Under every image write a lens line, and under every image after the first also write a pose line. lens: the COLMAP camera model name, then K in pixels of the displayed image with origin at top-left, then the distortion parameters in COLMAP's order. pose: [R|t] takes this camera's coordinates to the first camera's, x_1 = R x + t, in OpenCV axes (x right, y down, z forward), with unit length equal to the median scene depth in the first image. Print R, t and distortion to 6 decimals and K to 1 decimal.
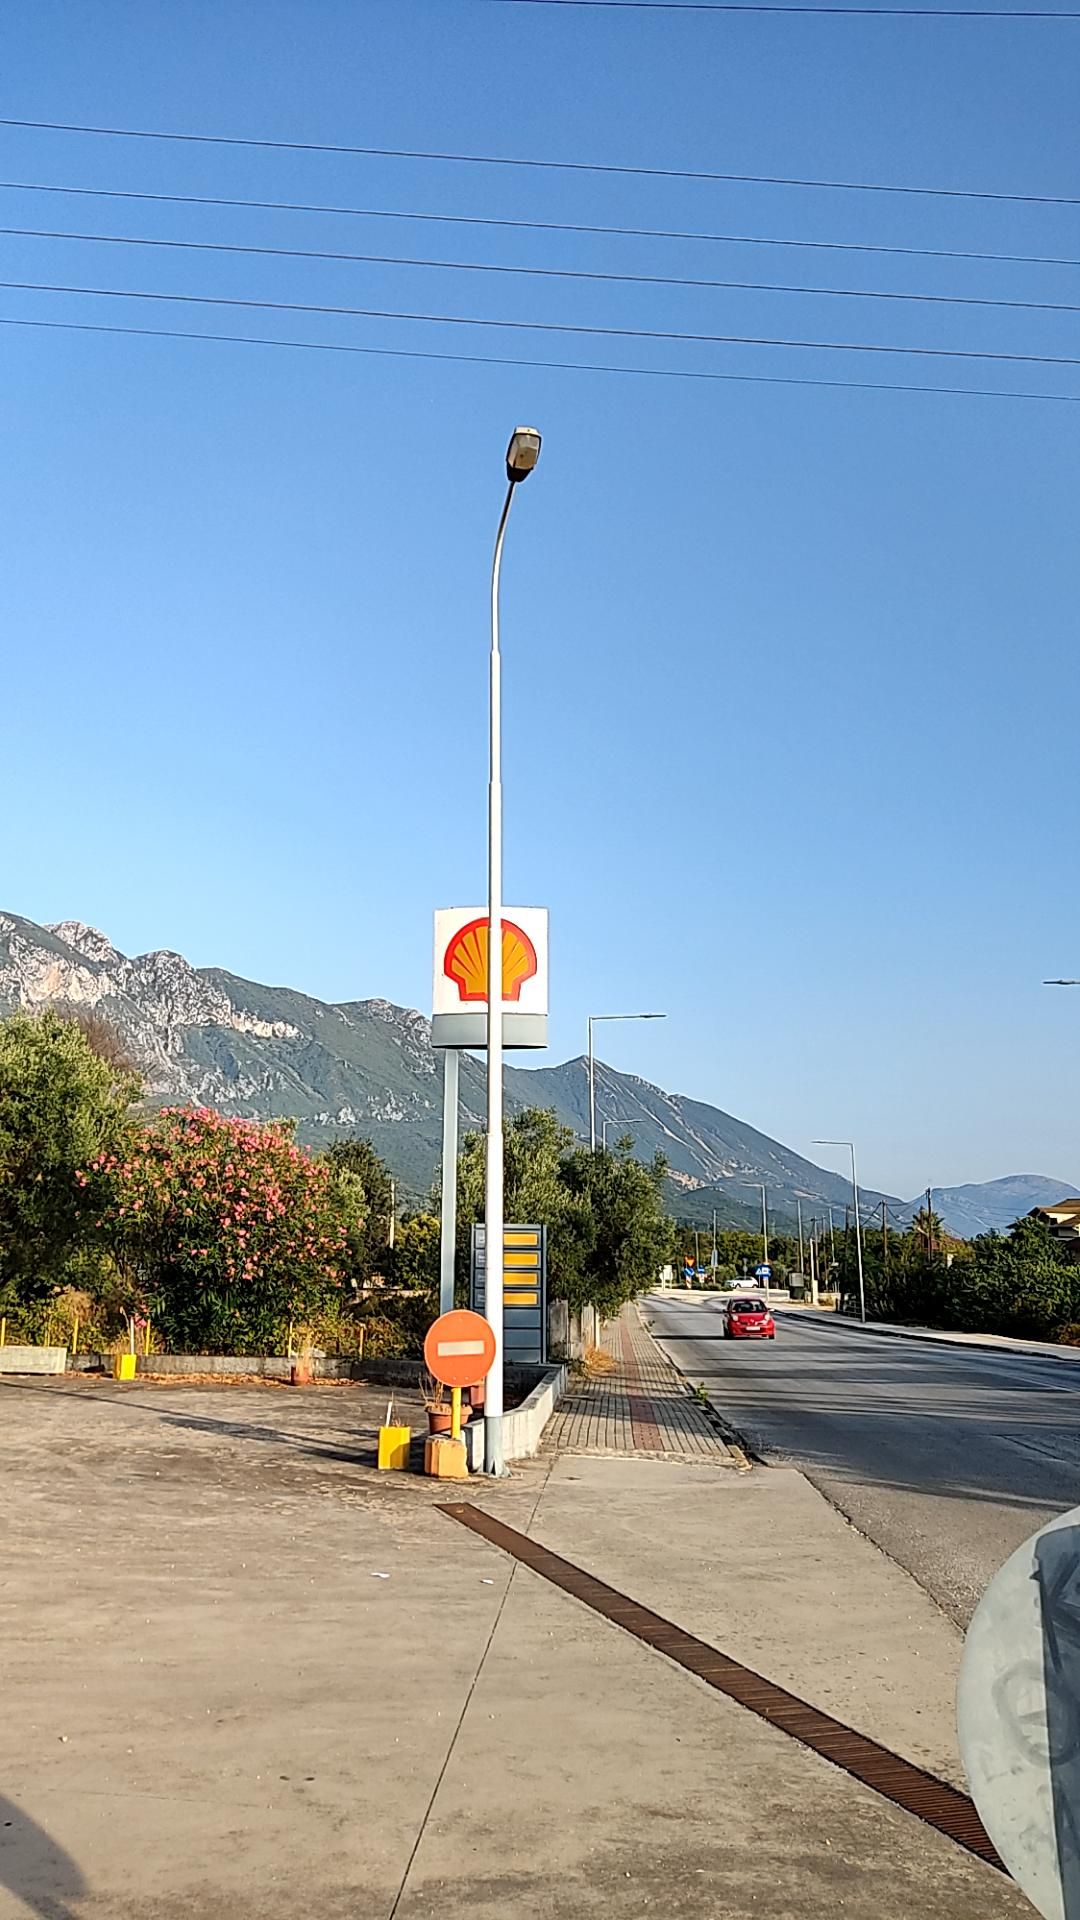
lens RADIAL K [[1422.4, 0, 514.8], [0, 1422.4, 935.9], [0, 0, 1]] dist [0.073517, -0.002390]
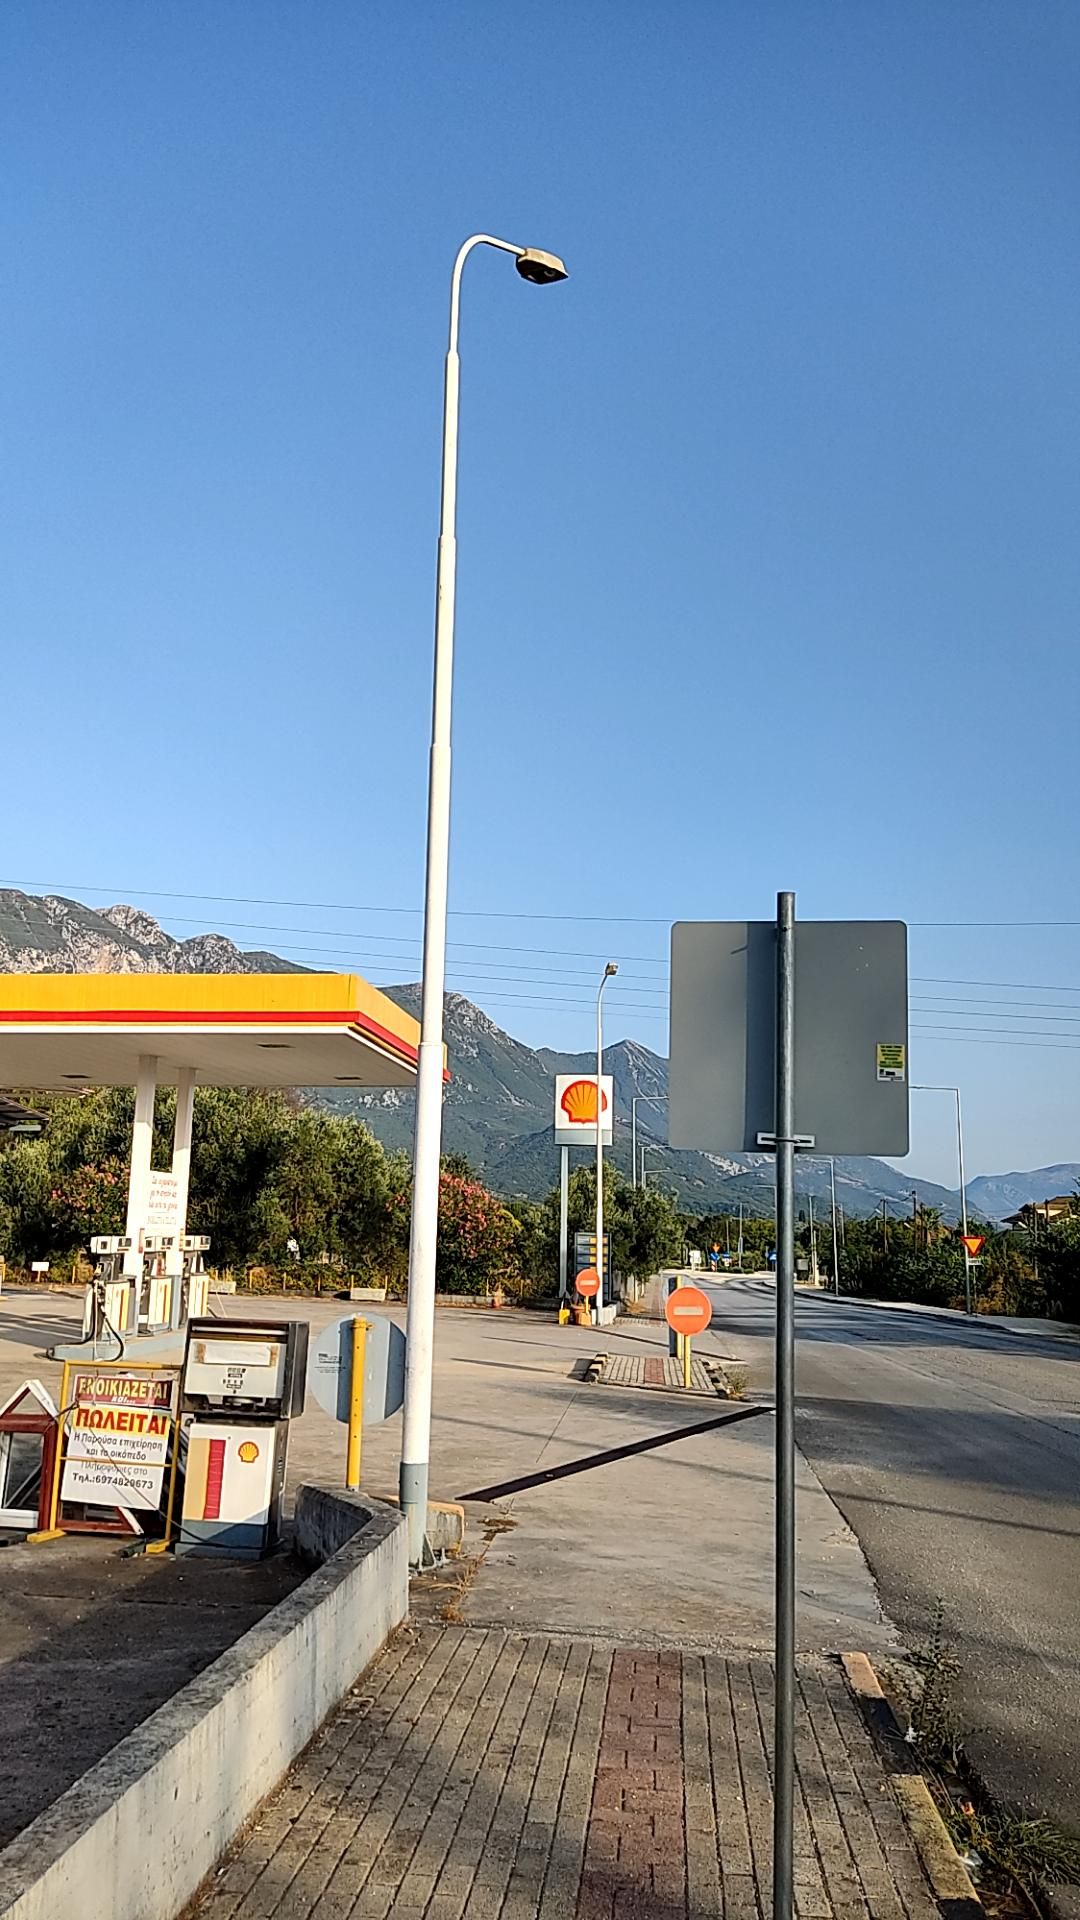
lens RADIAL K [[1549.0, 0, 525.8], [0, 1549.0, 905.4], [0, 0, 1]] dist [0.102175, 0.000404]
pose [[0.999844, 0.006852, -0.016309, -0.005541], [-0.006680, 0.999922, 0.010578, -0.023949], [0.016381, -0.010468, 0.999811, -0.101246]]
